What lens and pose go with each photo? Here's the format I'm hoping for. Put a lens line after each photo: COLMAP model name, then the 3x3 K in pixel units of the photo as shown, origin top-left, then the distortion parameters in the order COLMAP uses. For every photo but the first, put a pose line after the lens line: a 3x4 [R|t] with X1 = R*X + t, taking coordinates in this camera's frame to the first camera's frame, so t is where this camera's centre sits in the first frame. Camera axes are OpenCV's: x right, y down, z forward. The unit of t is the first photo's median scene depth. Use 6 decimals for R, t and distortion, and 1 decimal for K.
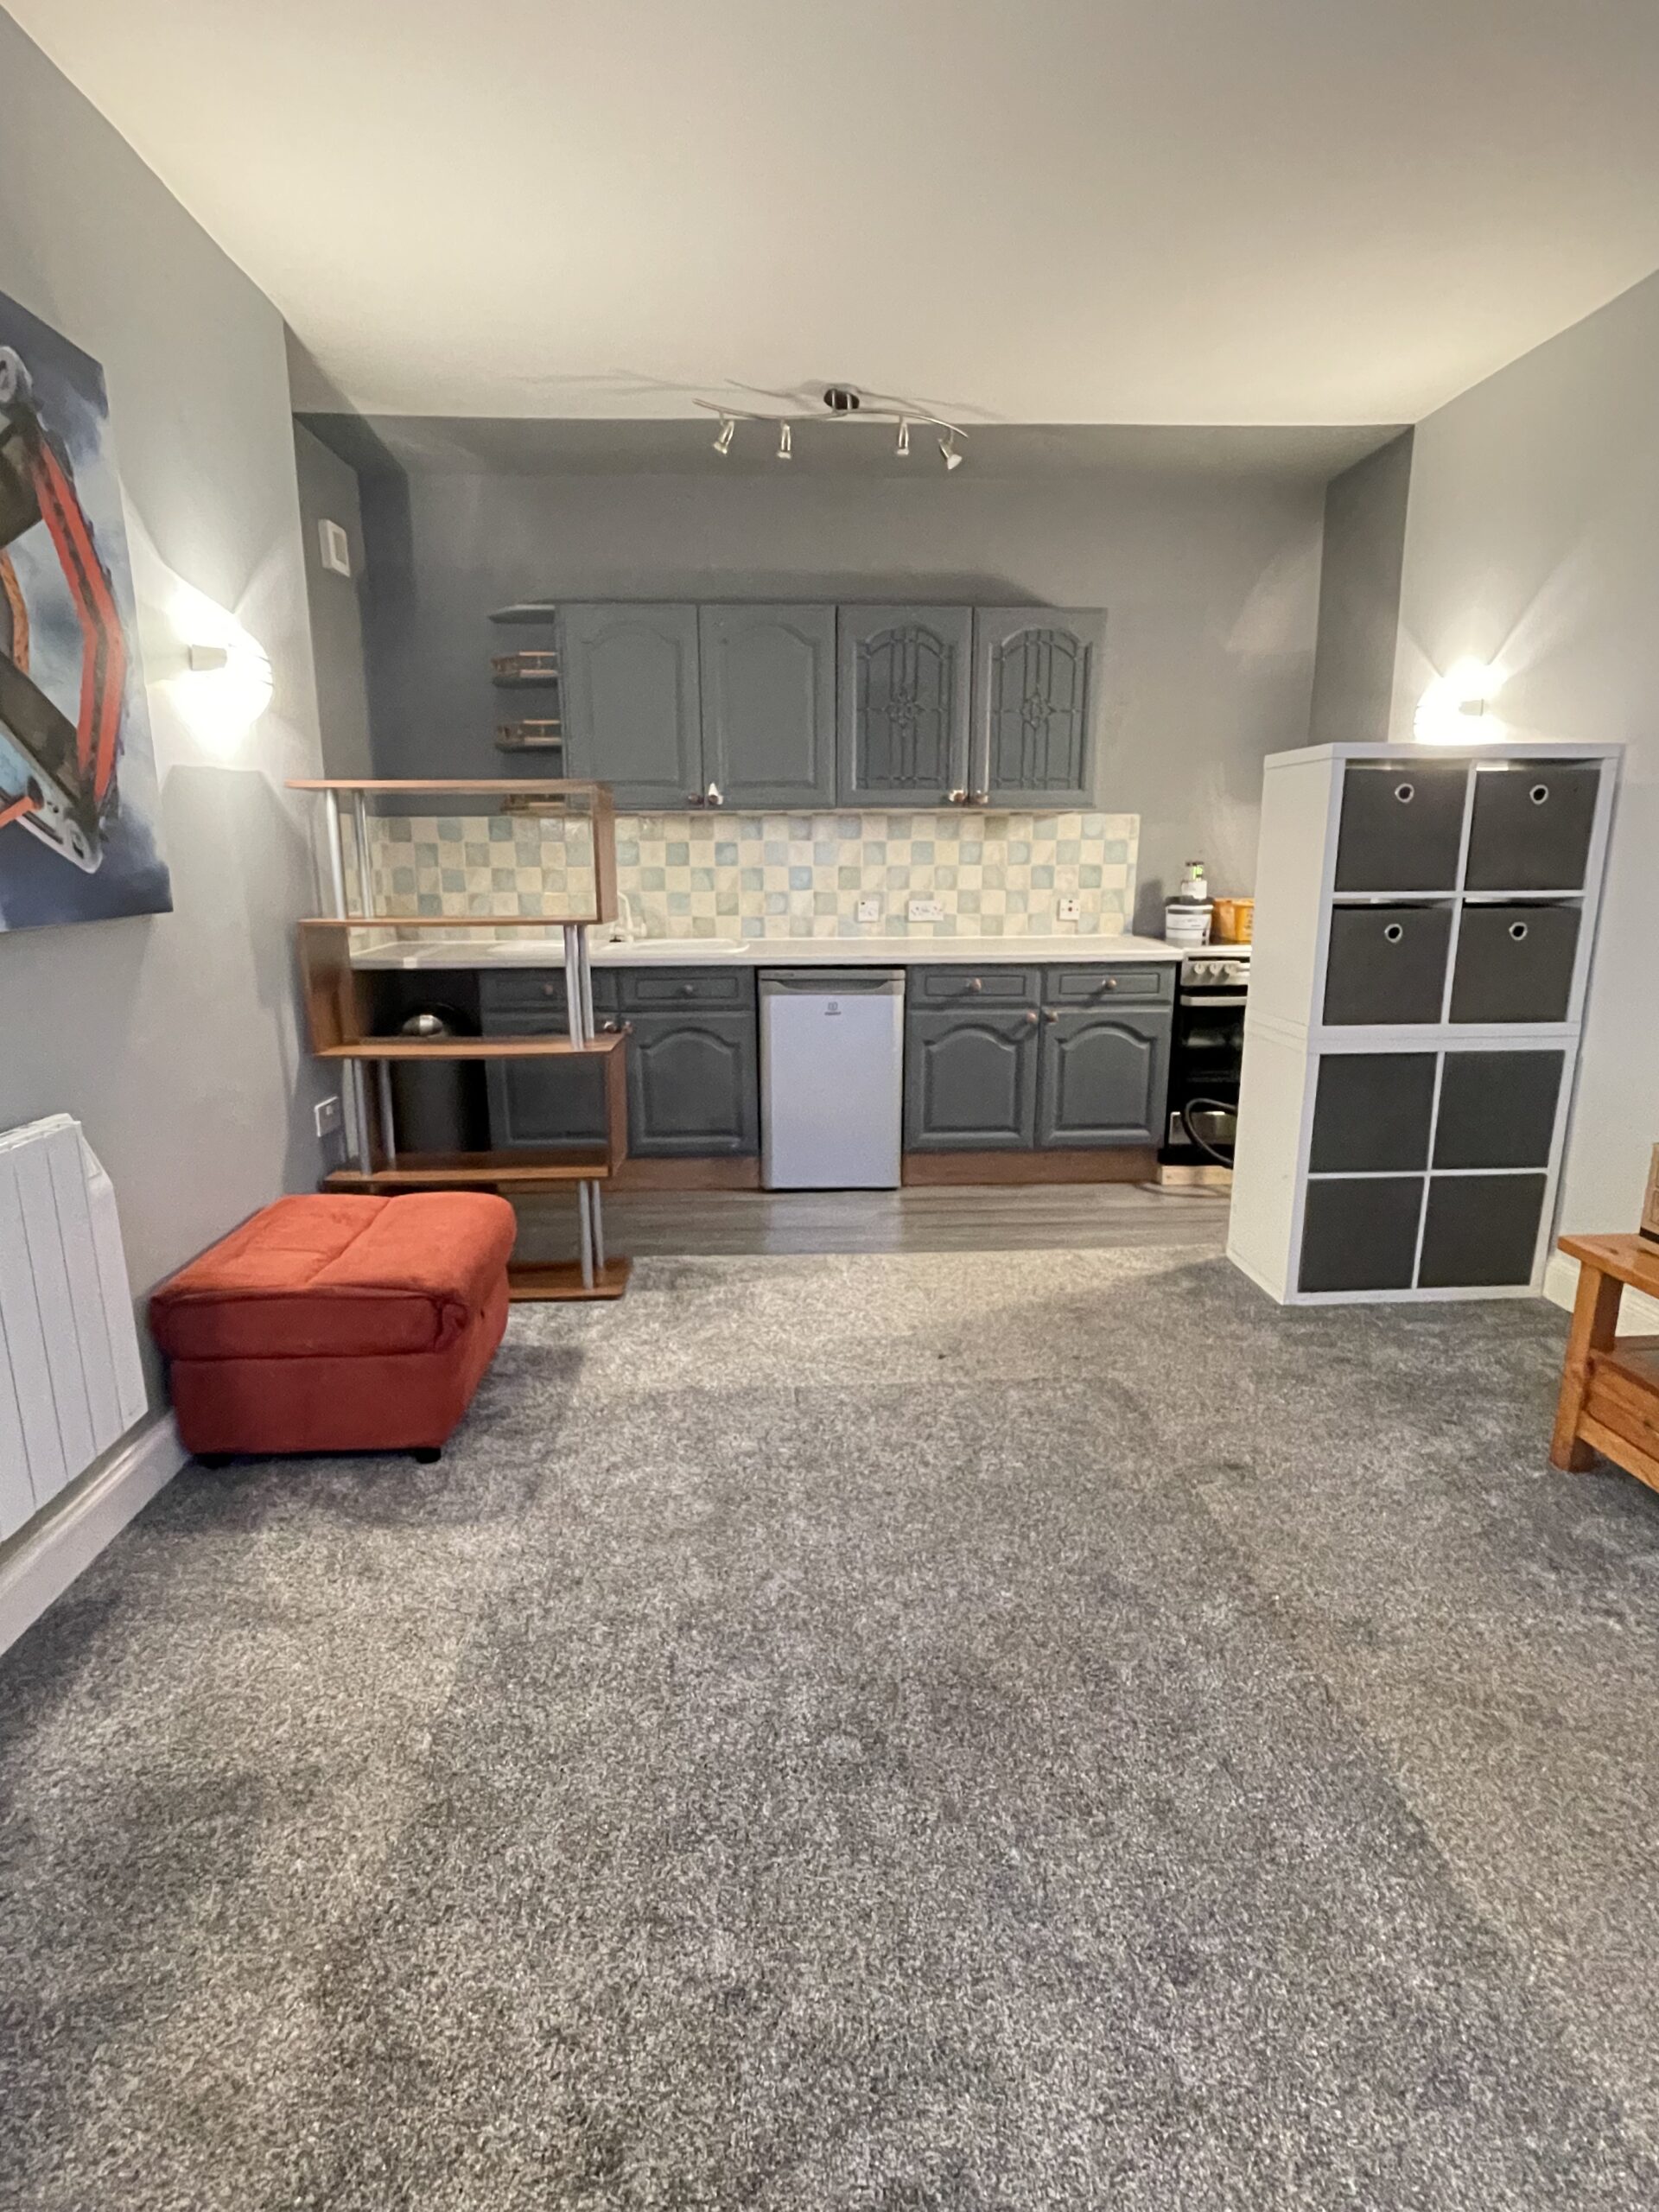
lens RADIAL K [[1102.5, 0, 828.8], [0, 1102.5, 1107.8], [0, 0, 1]] dist [-0.004300, -0.005566]
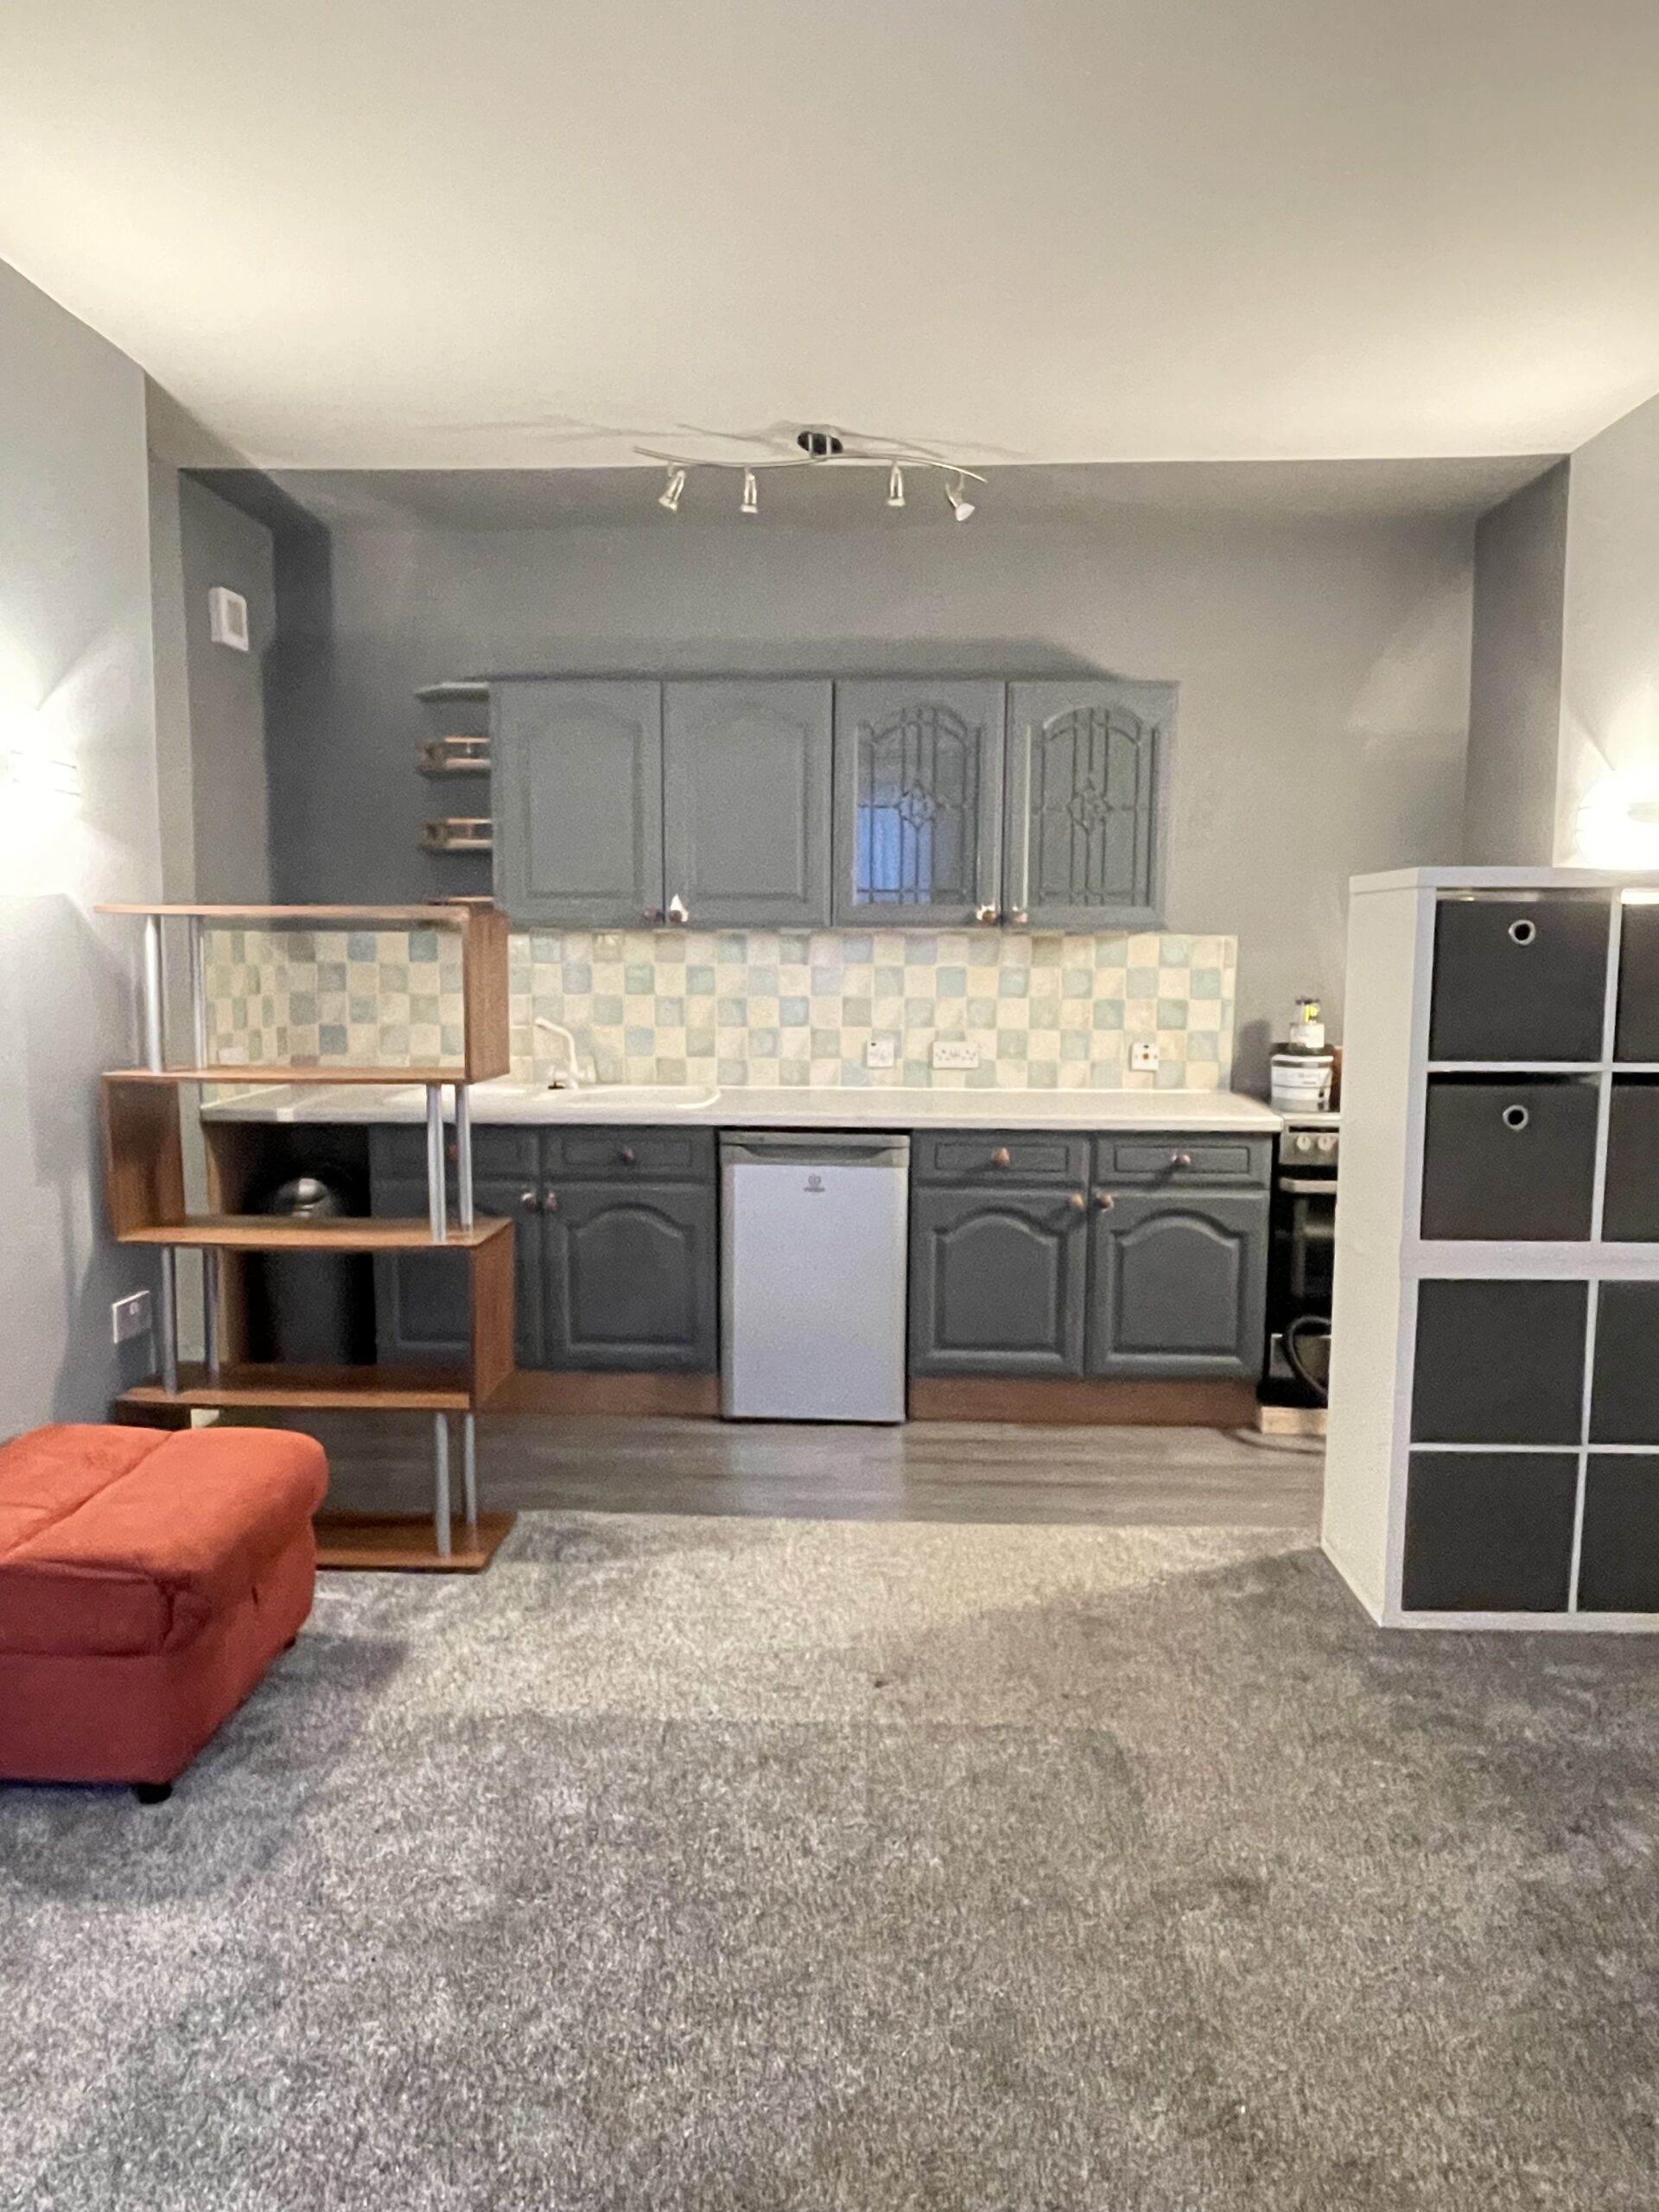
lens RADIAL K [[1422.6, 0, 825.5], [0, 1422.6, 1112.0], [0, 0, 1]] dist [-0.019915, 0.011267]
pose [[0.995873, 0.020010, -0.088519, 0.120920], [-0.029790, 0.993421, -0.110580, -0.038365], [0.085724, 0.112760, 0.989917, 0.020385]]
